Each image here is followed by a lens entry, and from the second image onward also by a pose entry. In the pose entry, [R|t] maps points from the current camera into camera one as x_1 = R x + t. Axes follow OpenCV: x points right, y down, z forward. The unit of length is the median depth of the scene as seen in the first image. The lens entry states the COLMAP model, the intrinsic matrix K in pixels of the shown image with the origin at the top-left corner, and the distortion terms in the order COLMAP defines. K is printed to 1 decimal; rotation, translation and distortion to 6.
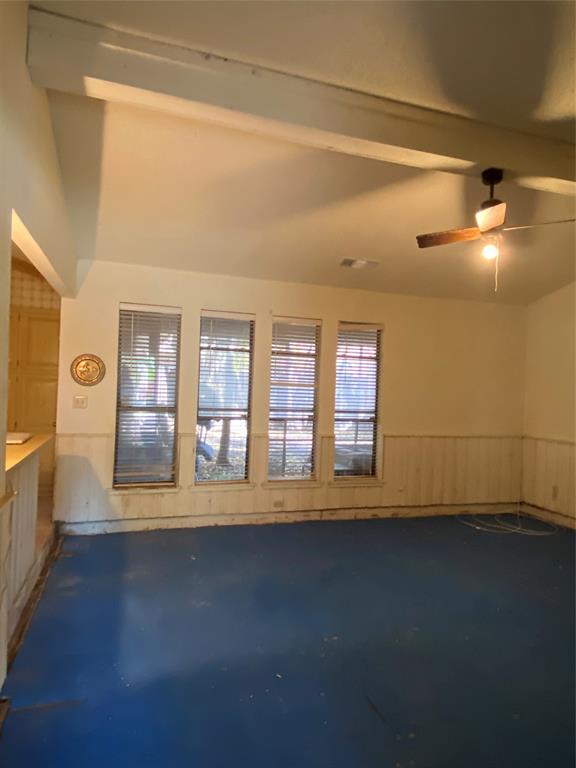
lens RADIAL K [[476.7, 0, 285.6], [0, 476.7, 381.9], [0, 0, 1]] dist [0.007903, 0.000075]
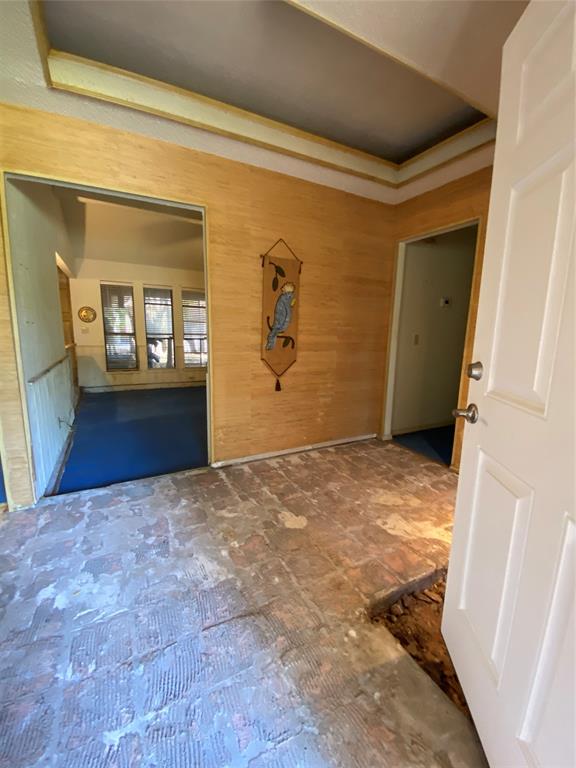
lens RADIAL K [[319.1, 0, 291.5], [0, 319.1, 385.9], [0, 0, 1]] dist [-0.012753, -0.001845]
pose [[0.981949, -0.053553, 0.181405, 0.181444], [0.023353, 0.986069, 0.164689, 0.071508], [-0.187697, -0.157480, 0.969520, -0.525705]]
